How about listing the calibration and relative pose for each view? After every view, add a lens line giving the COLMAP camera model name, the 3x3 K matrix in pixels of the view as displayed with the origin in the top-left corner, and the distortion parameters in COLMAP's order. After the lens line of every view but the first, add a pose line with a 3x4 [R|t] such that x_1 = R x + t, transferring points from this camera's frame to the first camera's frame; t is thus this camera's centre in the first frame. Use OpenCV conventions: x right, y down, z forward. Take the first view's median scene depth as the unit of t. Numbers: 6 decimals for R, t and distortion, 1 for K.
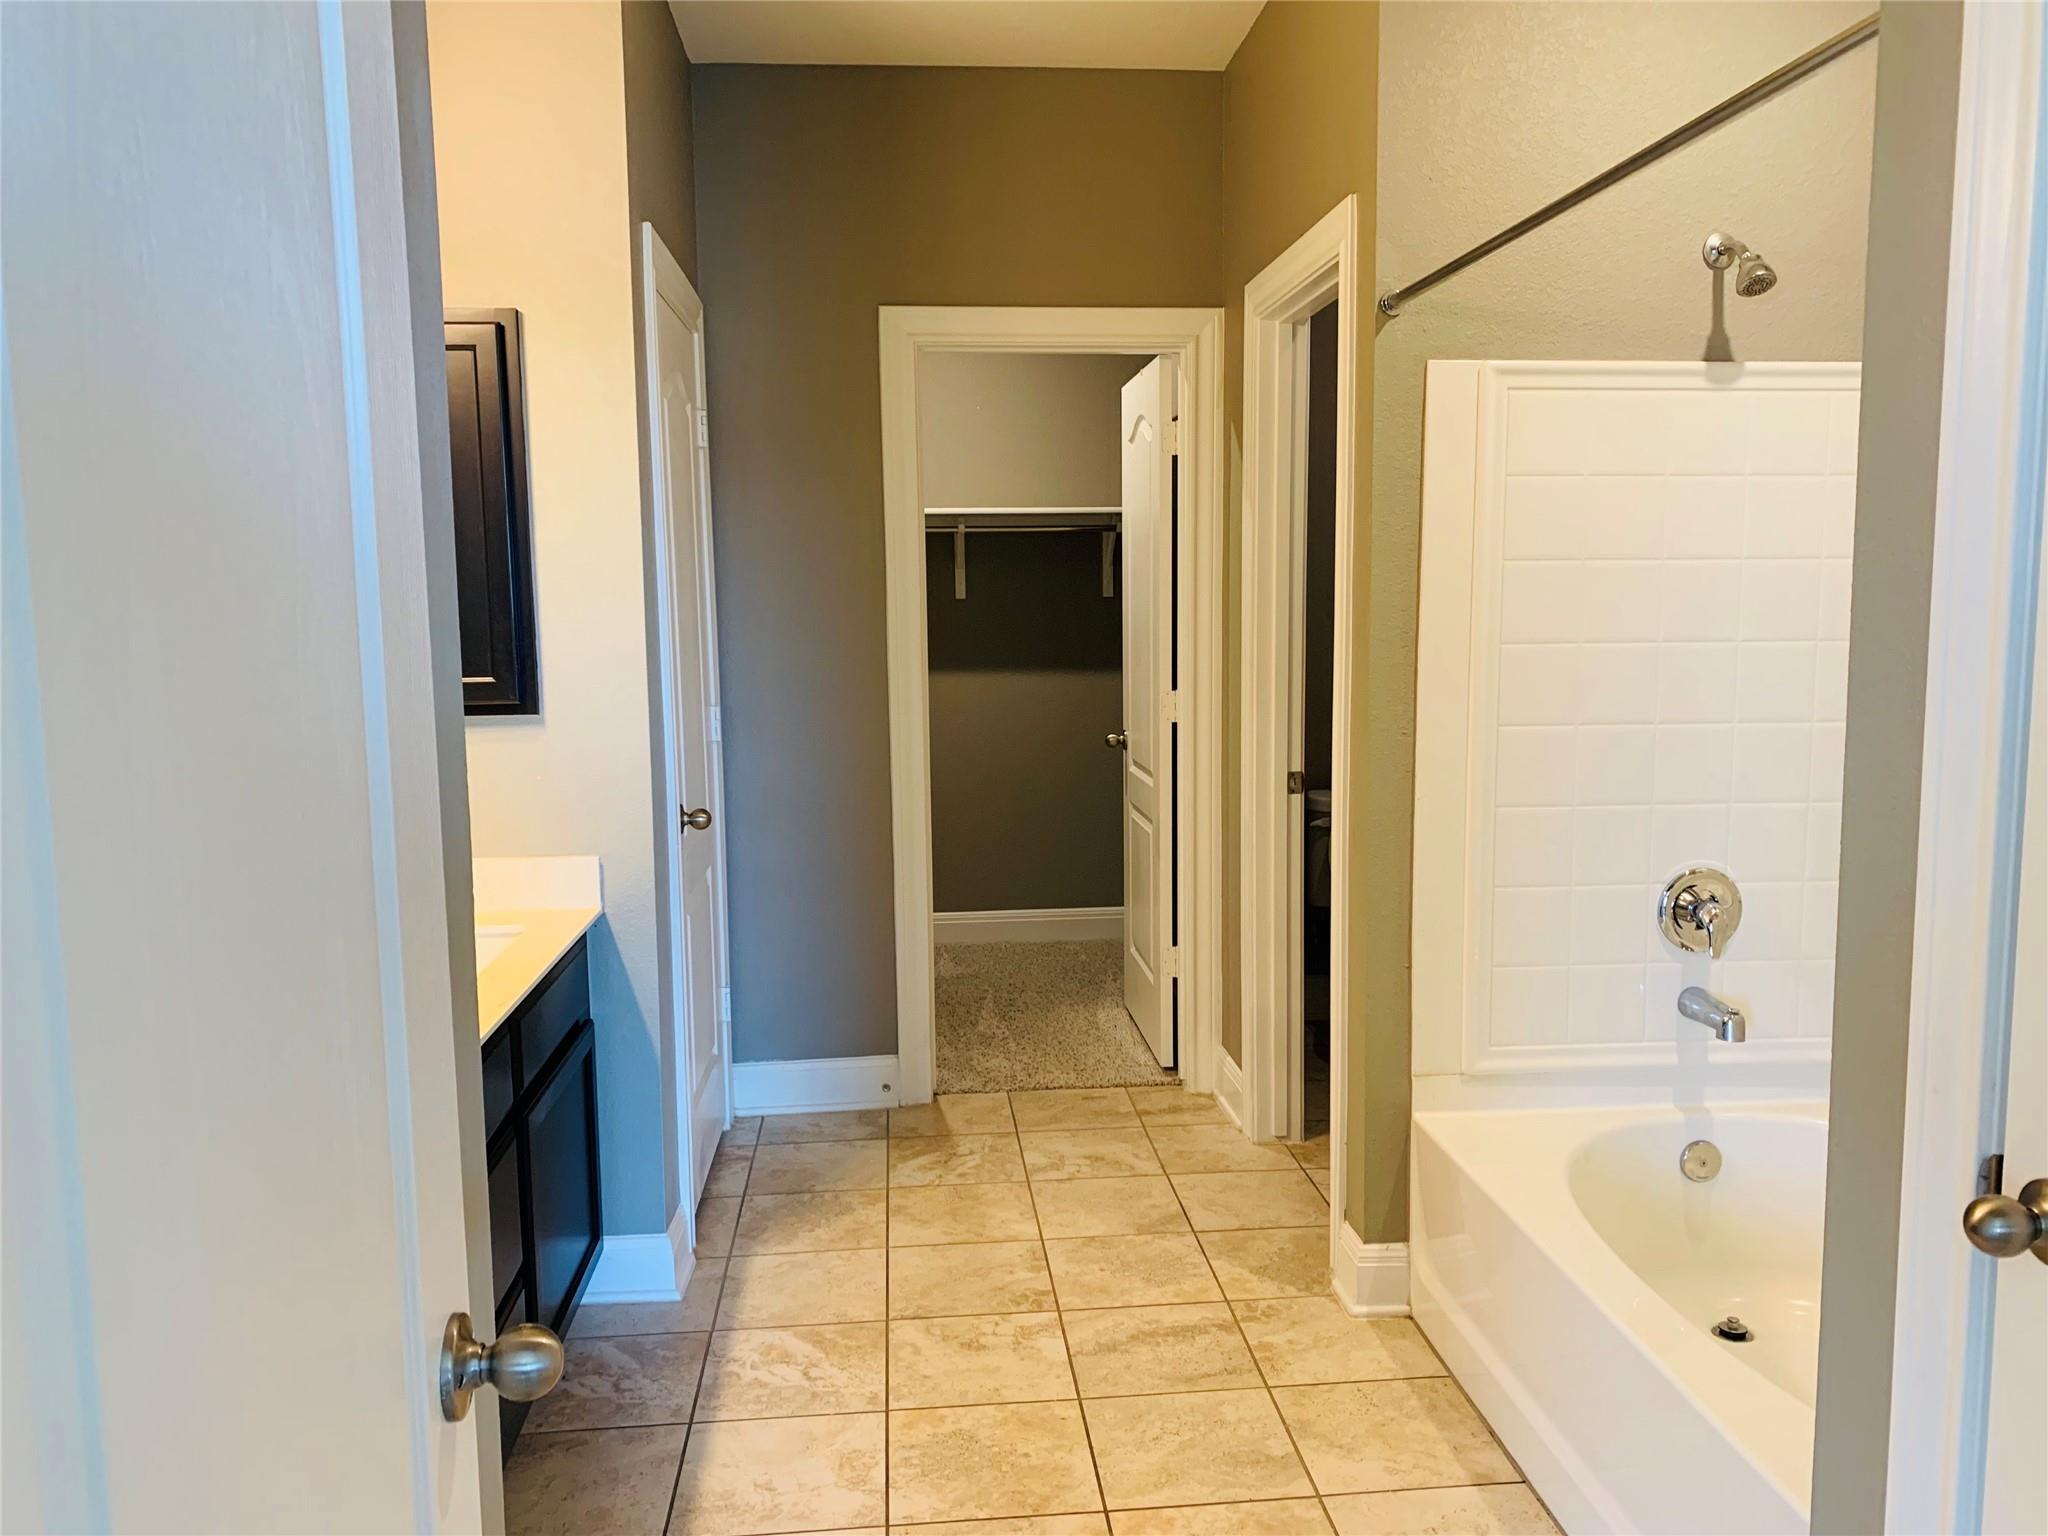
lens RADIAL K [[1557.9, 0, 1016.9], [0, 1557.9, 766.0], [0, 0, 1]] dist [0.067080, -0.076465]
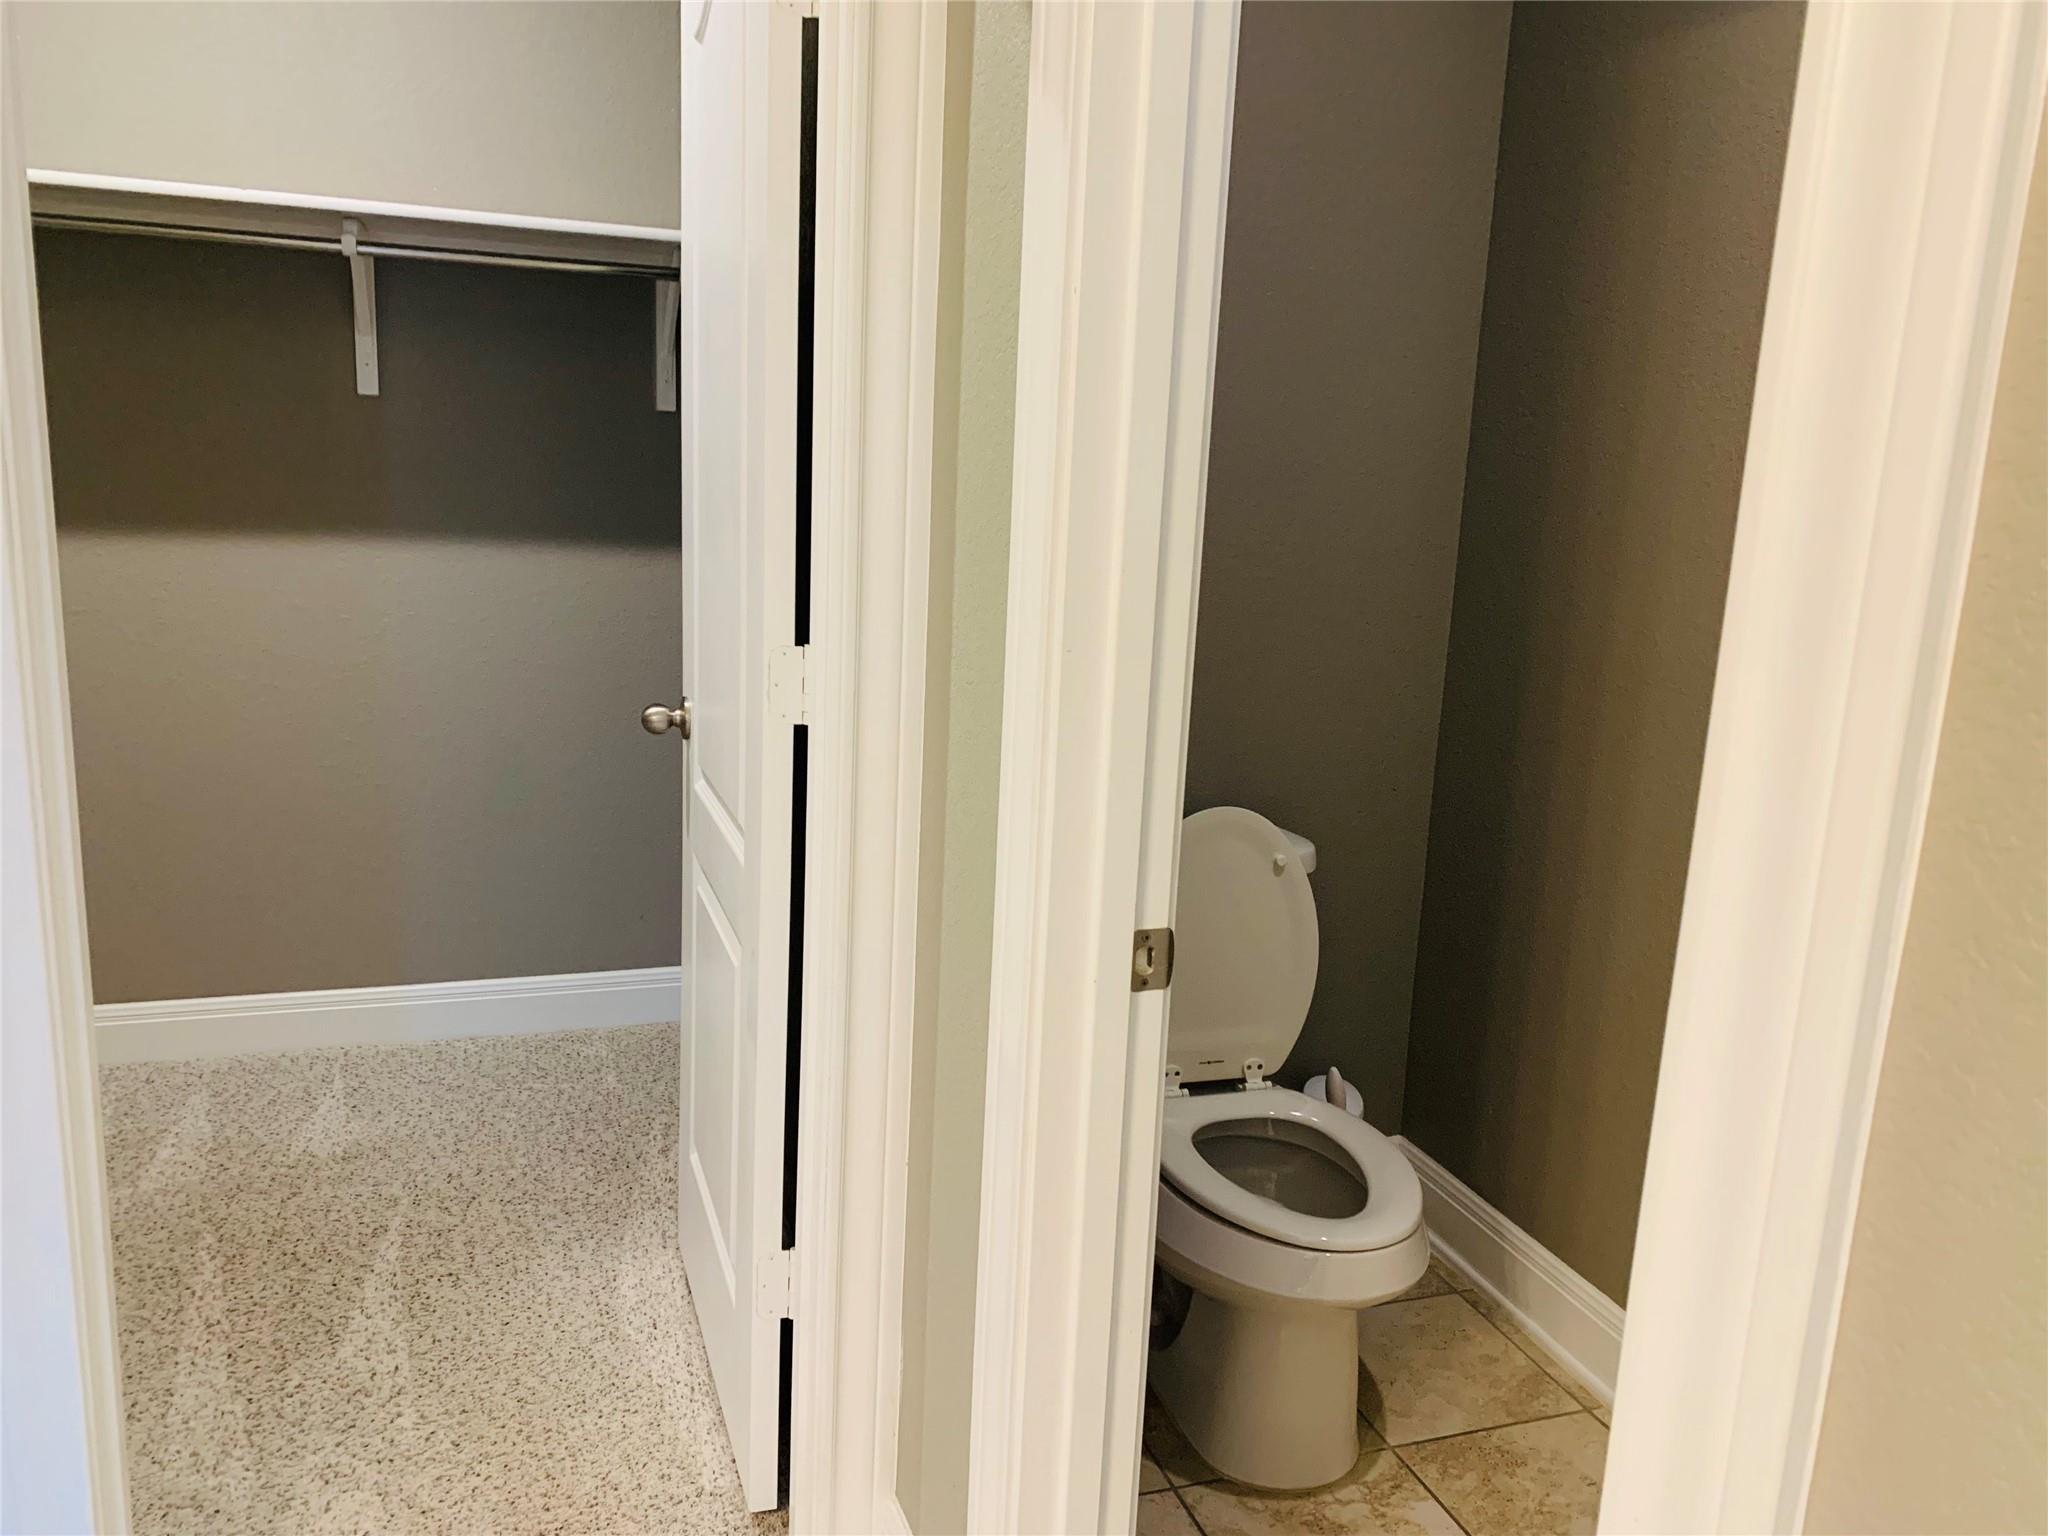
lens RADIAL K [[1557.9, 0, 1020.4], [0, 1557.9, 771.4], [0, 0, 1]] dist [0.067080, -0.076465]
pose [[0.966217, 0.006555, 0.257646, 0.051372], [-0.032620, 0.994747, 0.097025, -0.055705], [-0.255656, -0.102152, 0.961356, 0.585497]]
